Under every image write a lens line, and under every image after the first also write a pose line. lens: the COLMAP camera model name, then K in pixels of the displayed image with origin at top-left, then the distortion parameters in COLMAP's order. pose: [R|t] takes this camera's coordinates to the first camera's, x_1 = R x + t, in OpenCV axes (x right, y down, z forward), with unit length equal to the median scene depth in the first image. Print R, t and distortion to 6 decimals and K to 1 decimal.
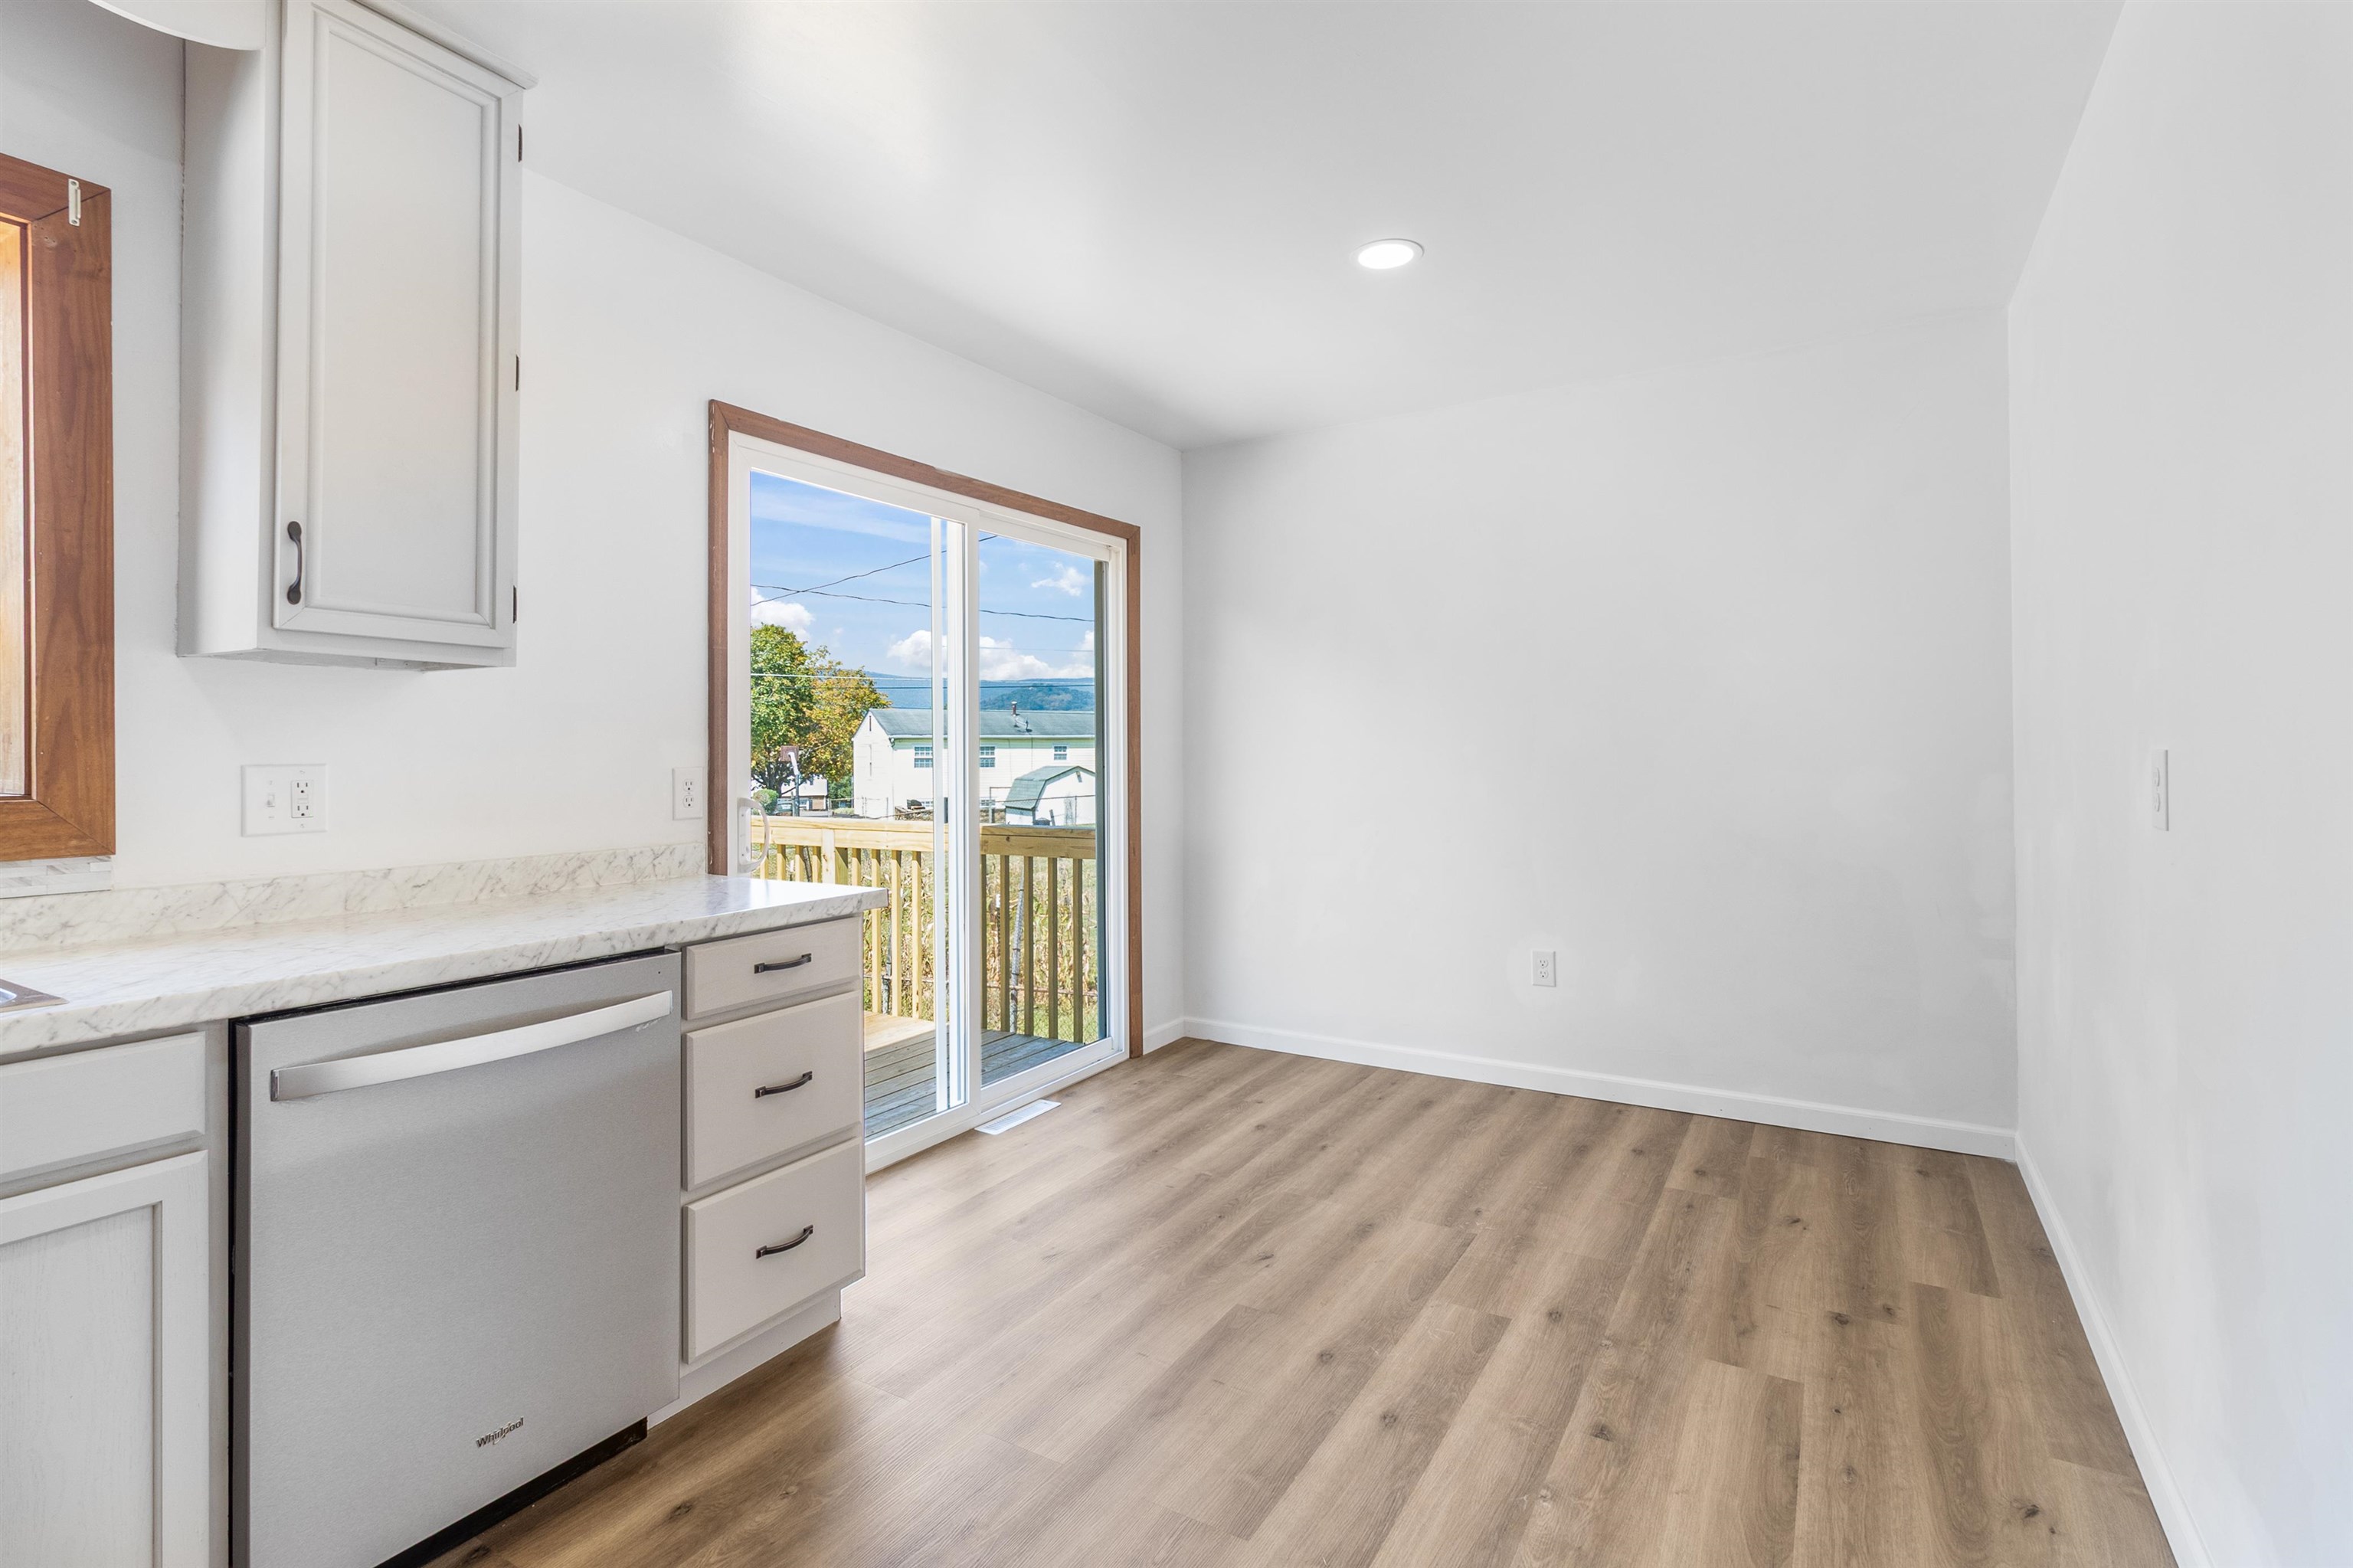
lens RADIAL K [[1108.2, 0, 1199.0], [0, 1108.2, 747.2], [0, 0, 1]] dist [0.002045, -0.000038]
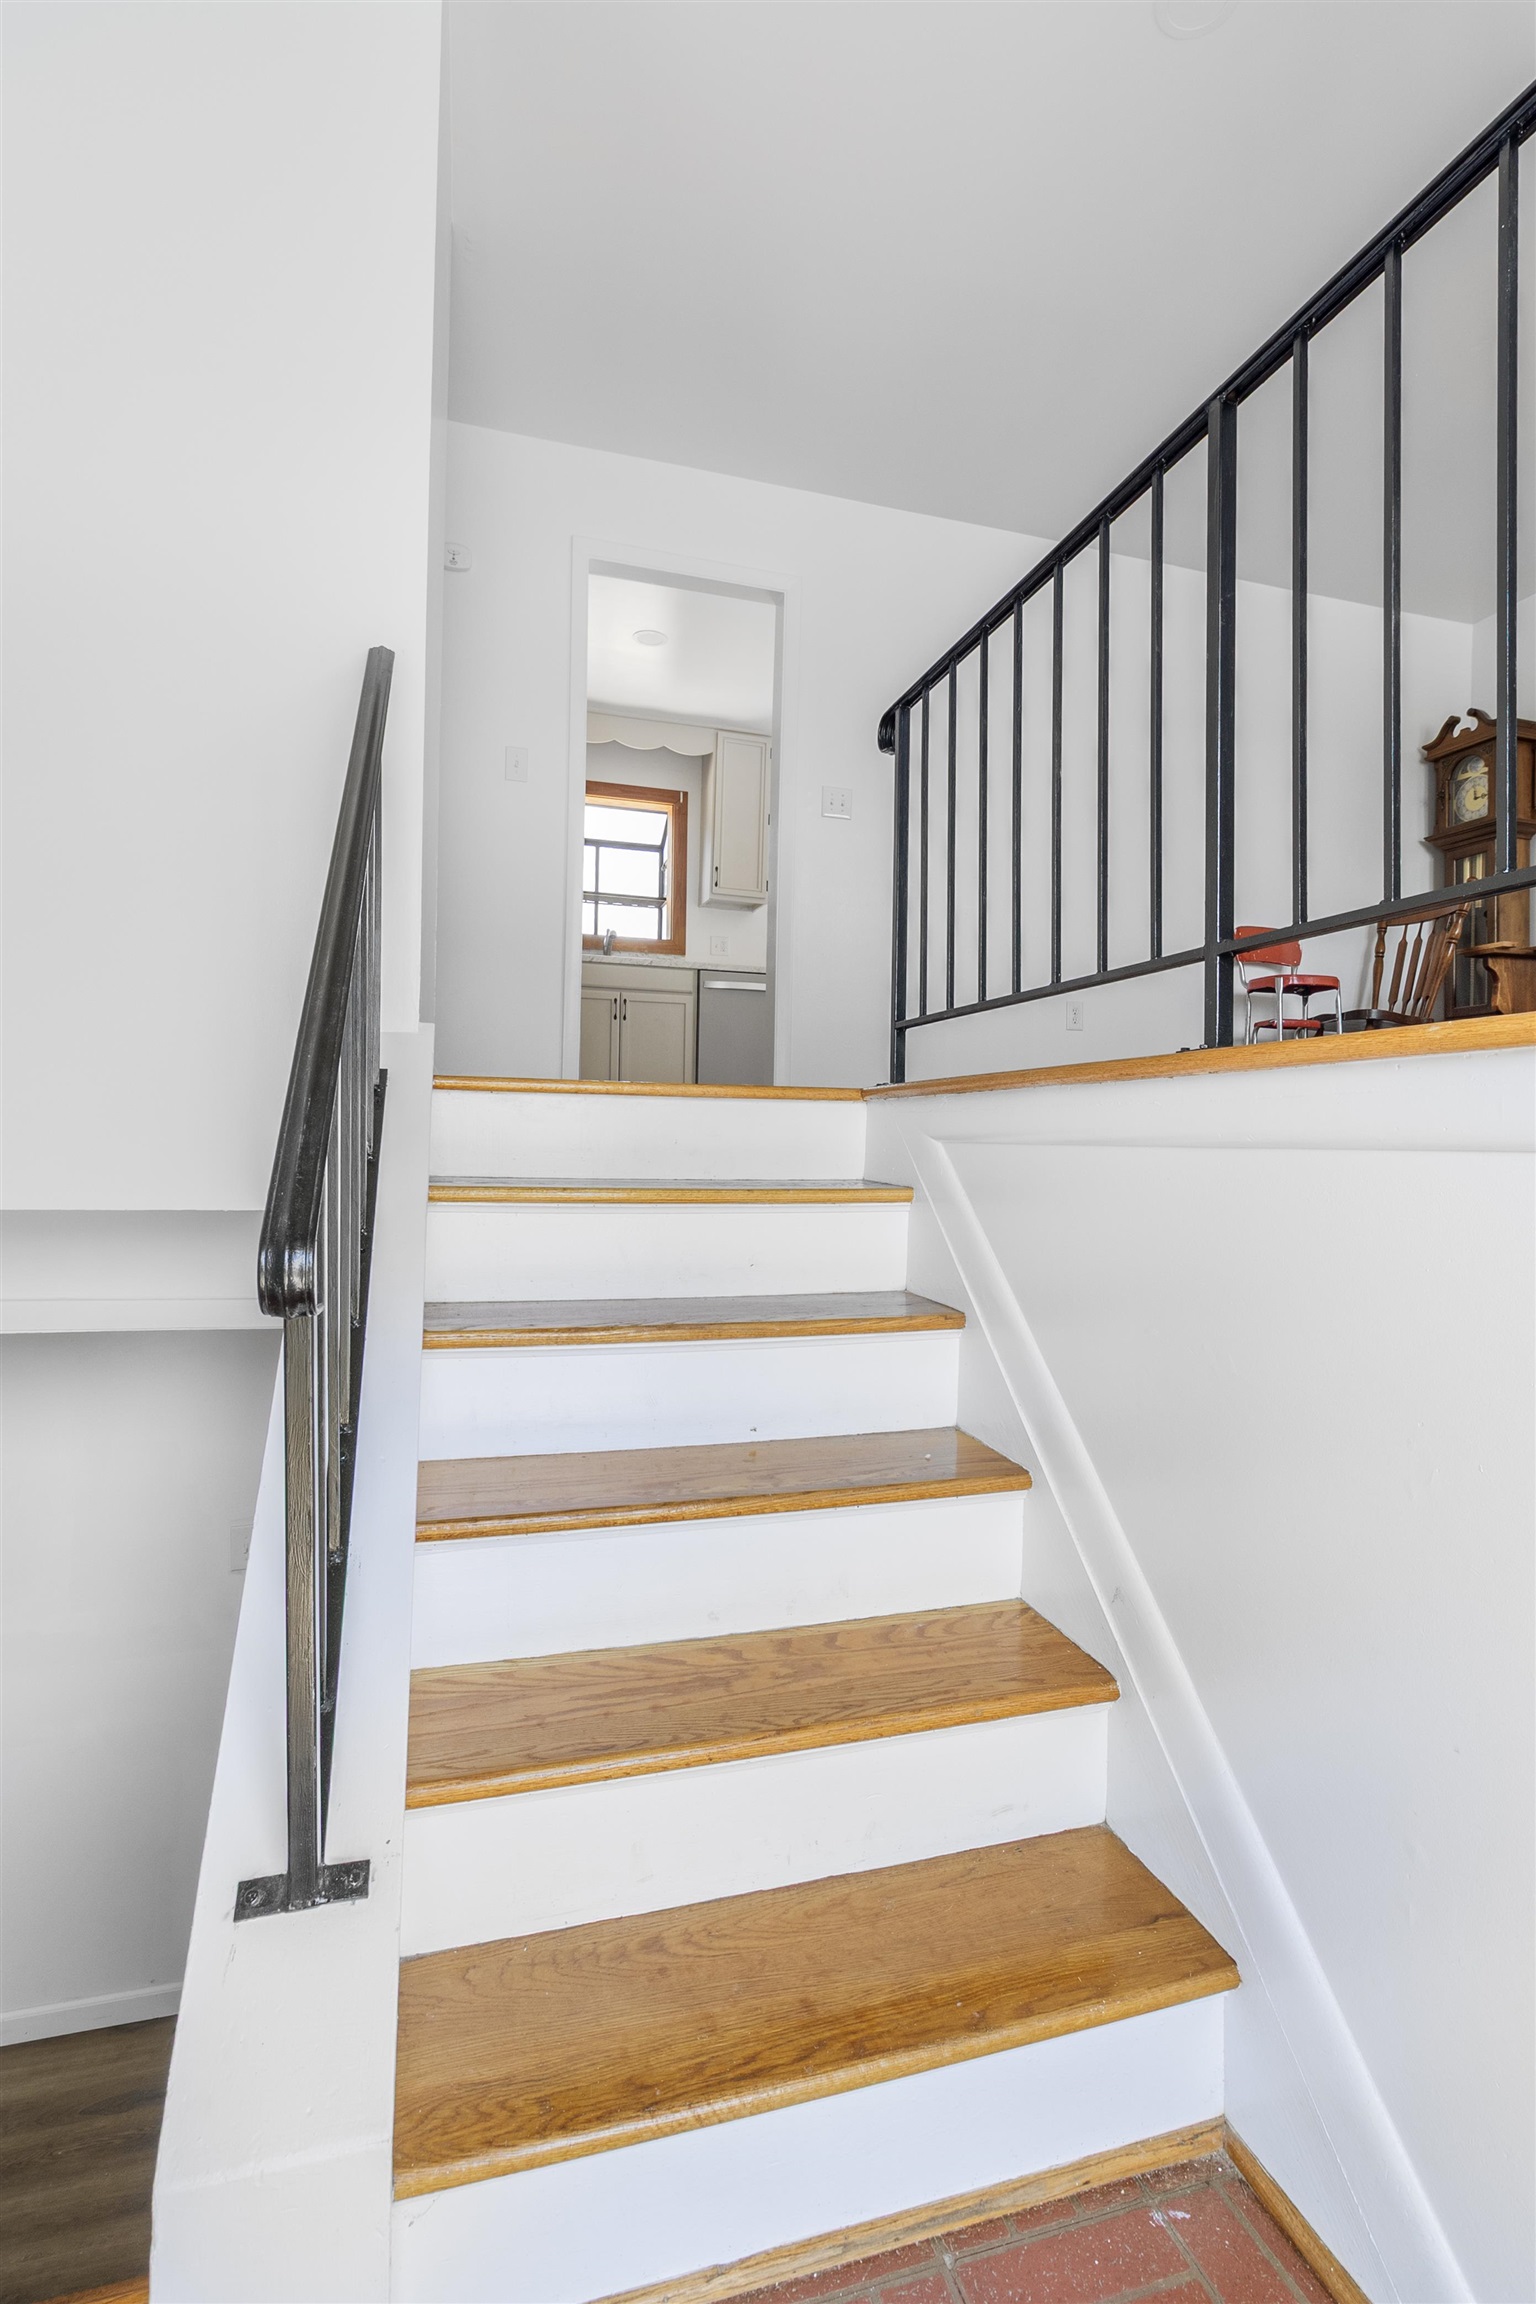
lens RADIAL K [[1091.3, 0, 768.0], [0, 1091.3, 1152.0], [0, 0, 1]] dist [0.001650, -0.000179]
pose [[0.732841, 0.029577, -0.679757, 1.705576], [-0.021093, 0.999562, 0.020753, 0.623509], [0.680073, -0.000871, 0.733144, -1.484218]]
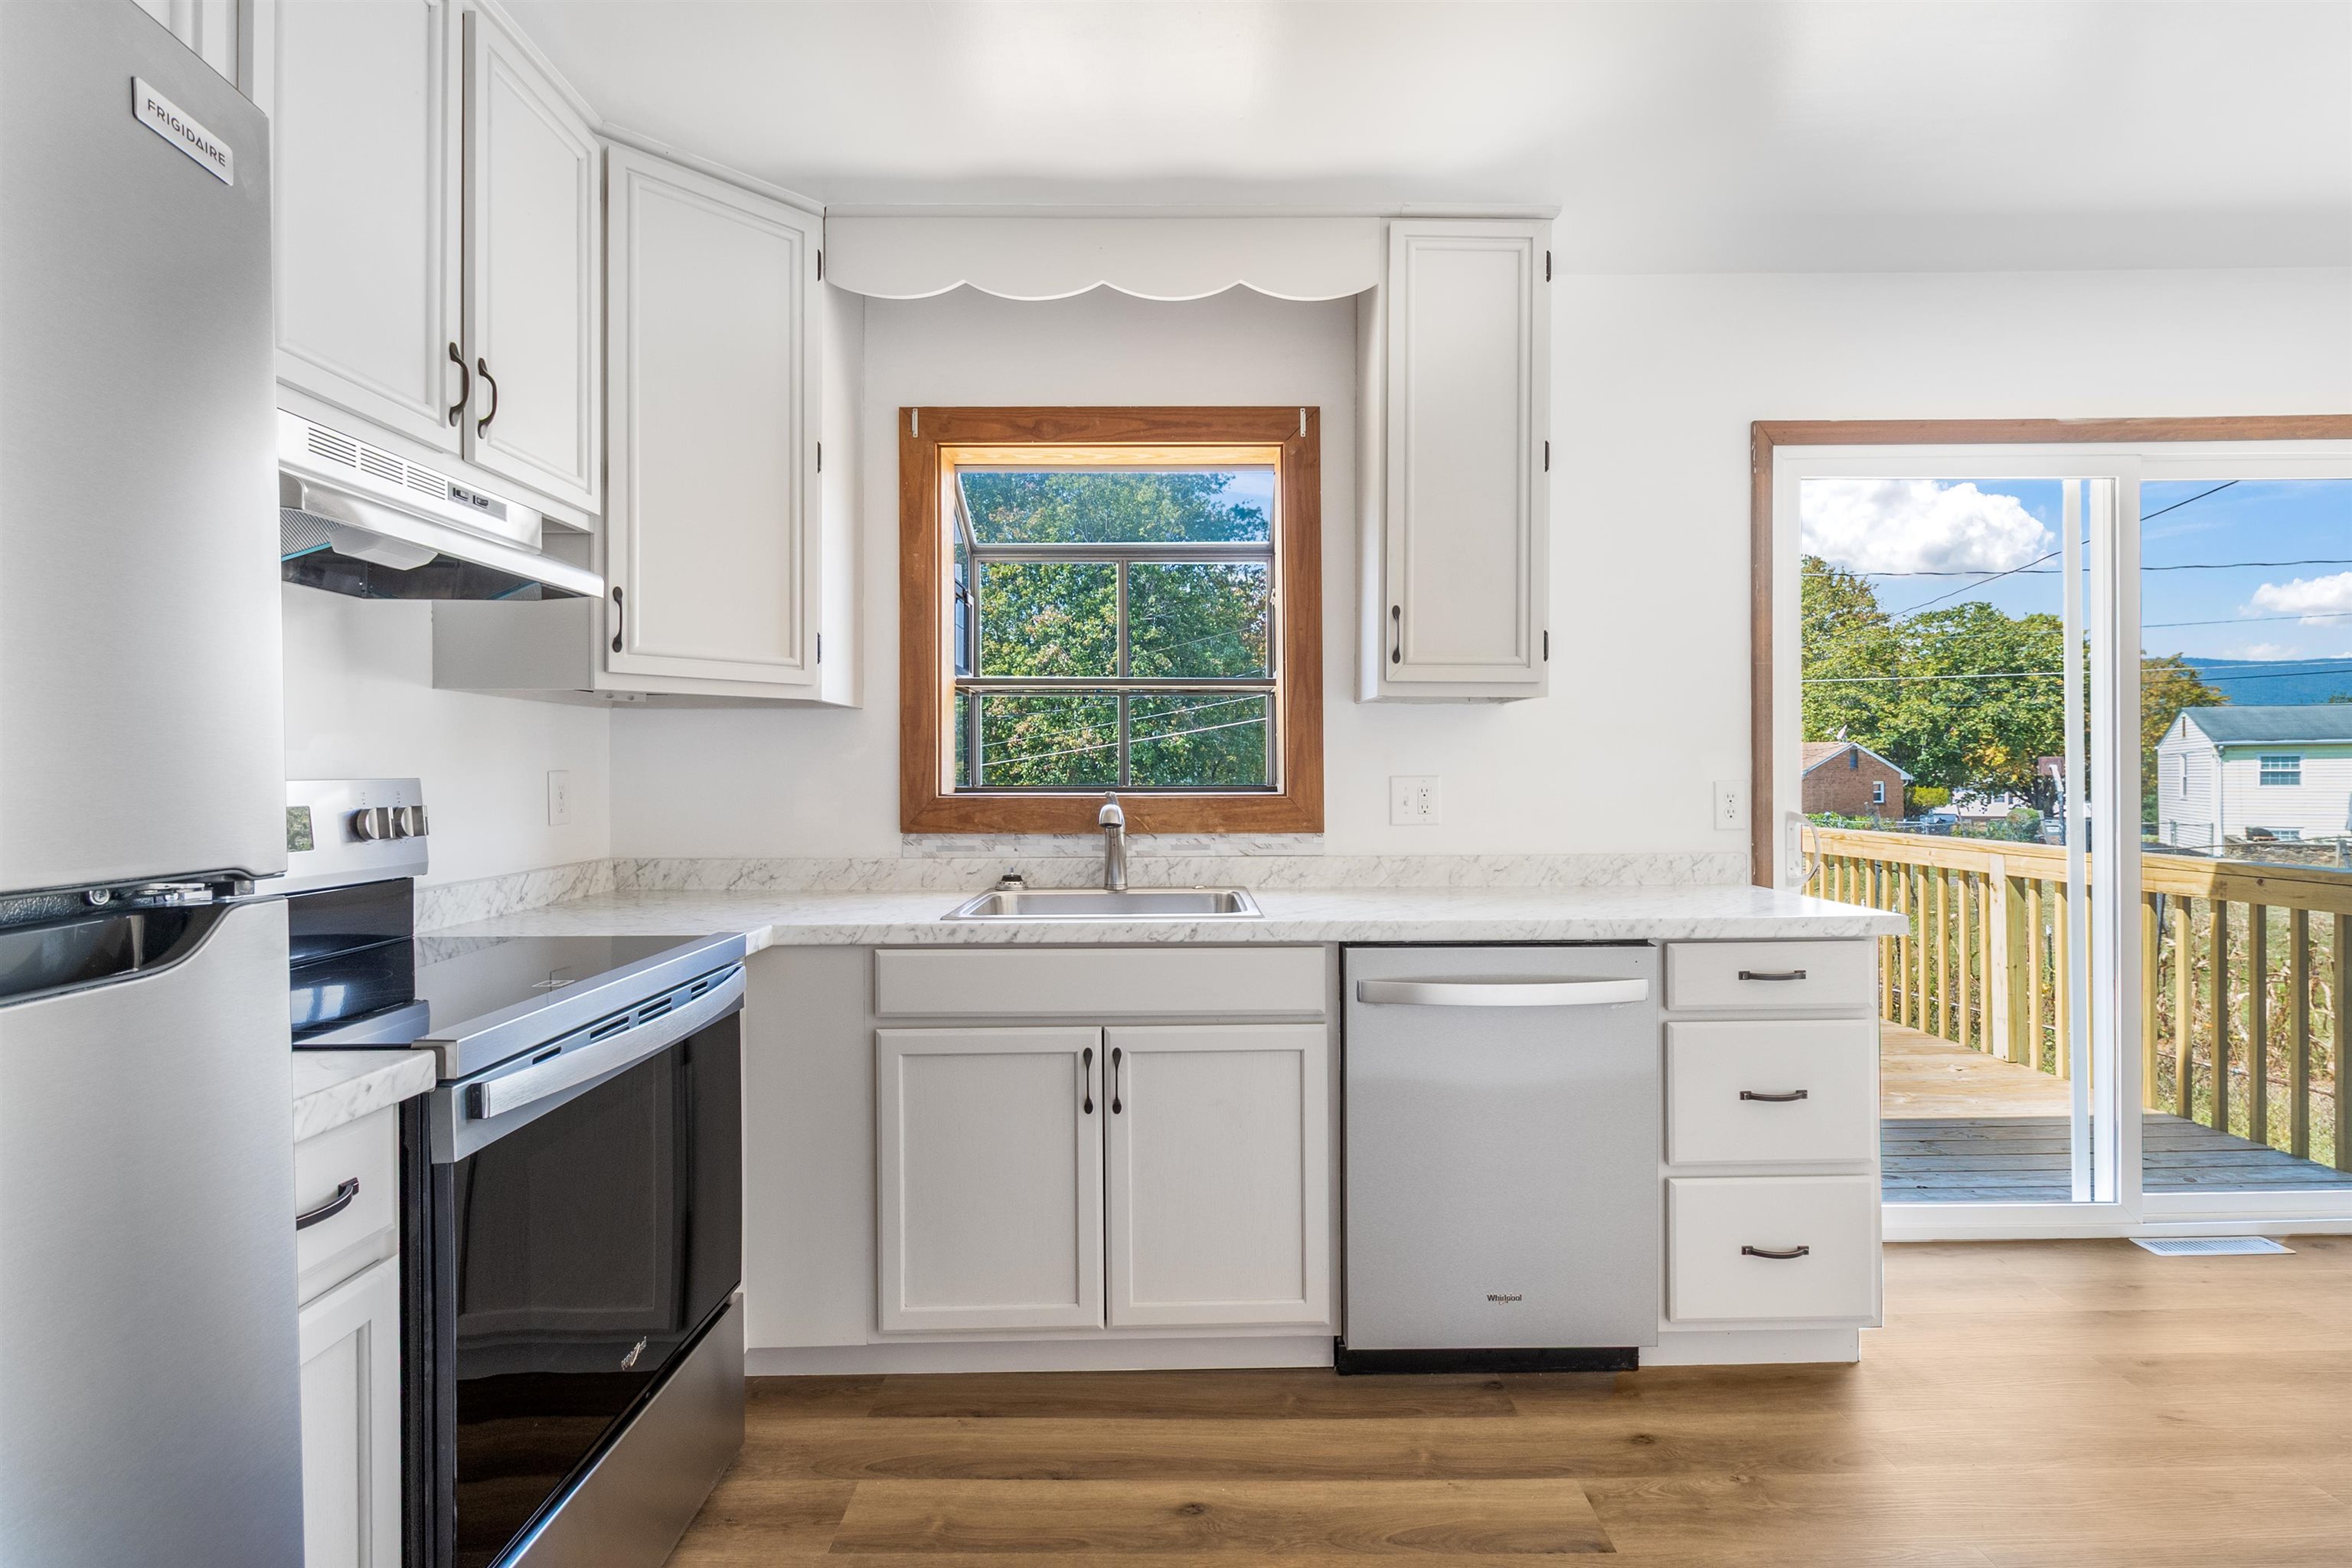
lens RADIAL K [[1114.0, 0, 1184.4], [0, 1114.0, 774.6], [0, 0, 1]] dist [0.001650, -0.000179]
pose [[0.515599, 0.003727, -0.856822, 0.225382], [0.007349, 0.999935, 0.008772, -0.000466], [0.856798, -0.010820, 0.515538, 0.021255]]
